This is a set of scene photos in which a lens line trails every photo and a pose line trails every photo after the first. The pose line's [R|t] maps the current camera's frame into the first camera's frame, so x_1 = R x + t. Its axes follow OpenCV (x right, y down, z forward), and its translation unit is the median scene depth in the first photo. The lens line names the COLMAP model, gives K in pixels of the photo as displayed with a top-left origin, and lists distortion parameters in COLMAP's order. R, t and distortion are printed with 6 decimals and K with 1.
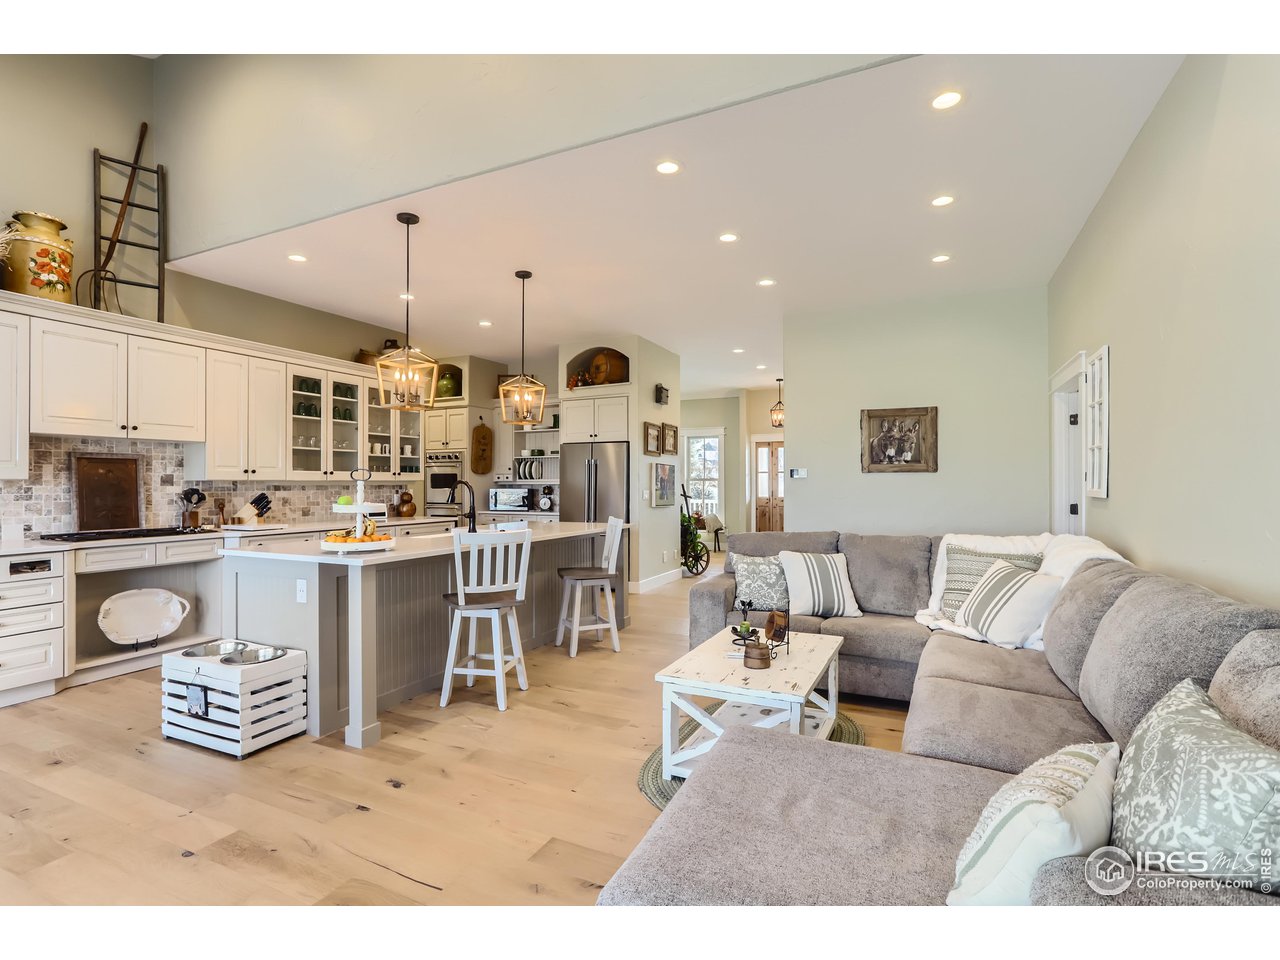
lens RADIAL K [[630.4, 0, 609.8], [0, 630.4, 482.8], [0, 0, 1]] dist [-0.009964, 0.006395]
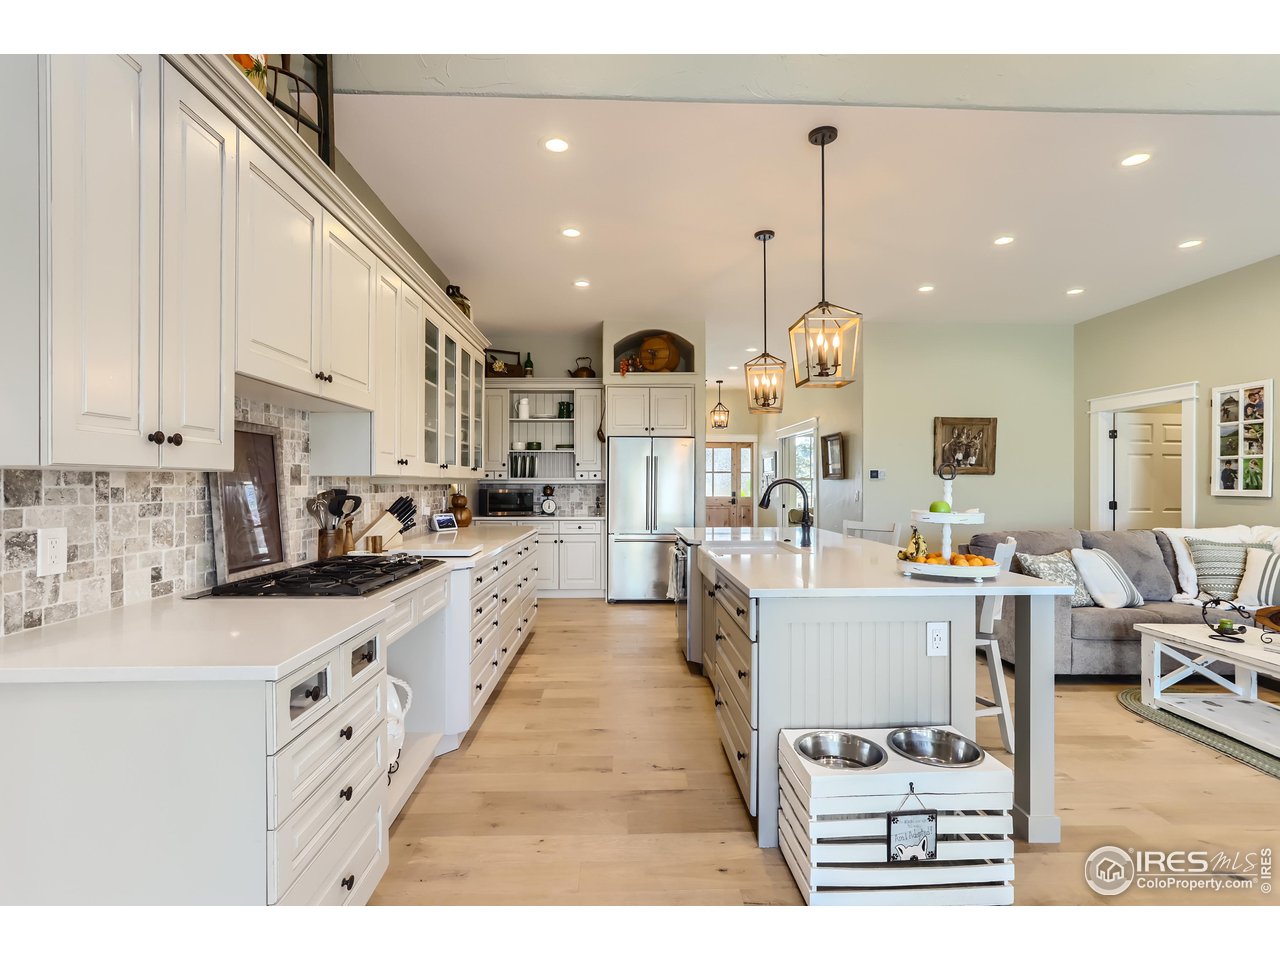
lens RADIAL K [[630.4, 0, 632.3], [0, 630.4, 481.0], [0, 0, 1]] dist [-0.009964, 0.006395]
pose [[0.876927, 0.005475, 0.480592, -0.604982], [-0.004387, 0.999985, -0.003386, 0.001658], [-0.480603, 0.000861, 0.876938, 0.301533]]
